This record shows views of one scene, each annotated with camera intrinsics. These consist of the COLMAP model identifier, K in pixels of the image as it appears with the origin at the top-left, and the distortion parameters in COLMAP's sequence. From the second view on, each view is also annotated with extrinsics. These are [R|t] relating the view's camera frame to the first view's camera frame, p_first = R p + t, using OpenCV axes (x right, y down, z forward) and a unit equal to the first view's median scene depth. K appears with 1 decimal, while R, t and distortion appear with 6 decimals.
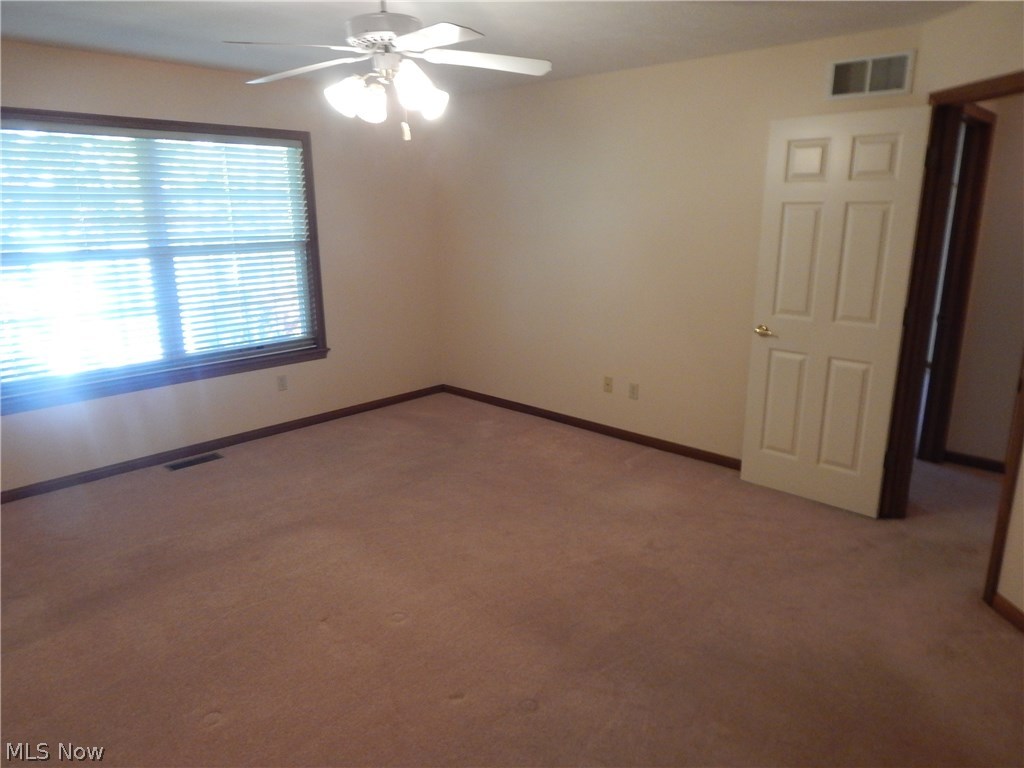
lens RADIAL K [[692.7, 0, 512.0], [0, 692.7, 384.0], [0, 0, 1]] dist [0.047547, -0.037850]
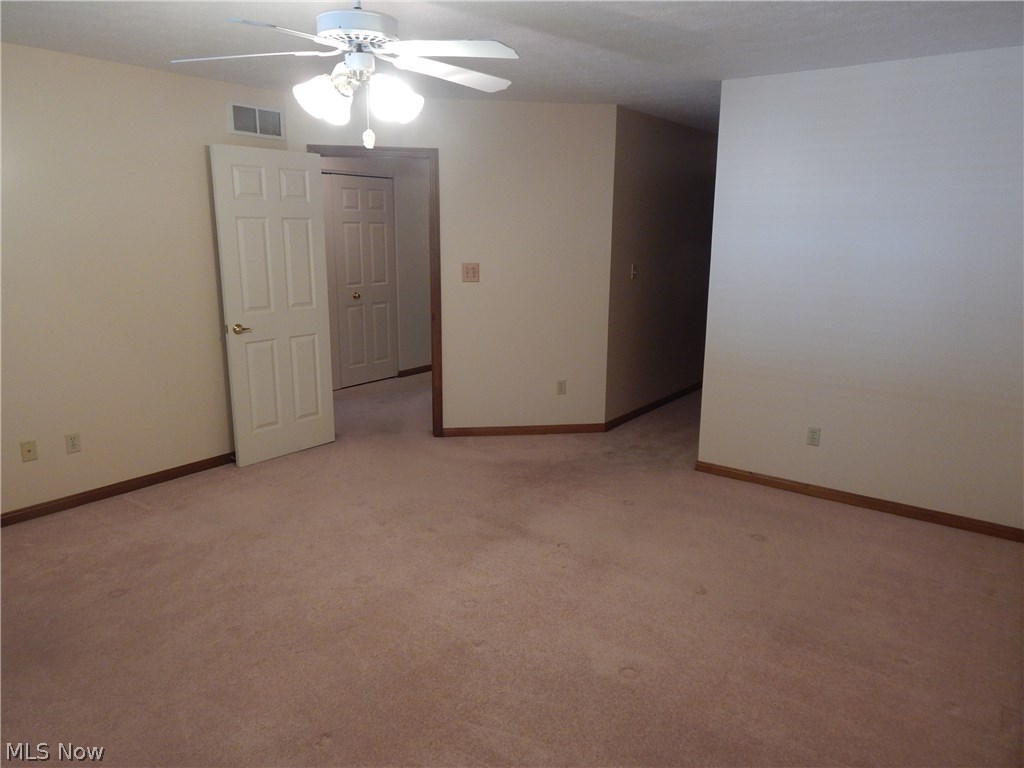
lens RADIAL K [[692.7, 0, 512.0], [0, 692.7, 384.0], [0, 0, 1]] dist [0.047547, -0.037850]
pose [[-0.103218, -0.220248, 0.969967, -0.893424], [0.239558, 0.940966, 0.239155, -0.173932], [-0.965380, 0.257048, -0.044362, 0.712857]]
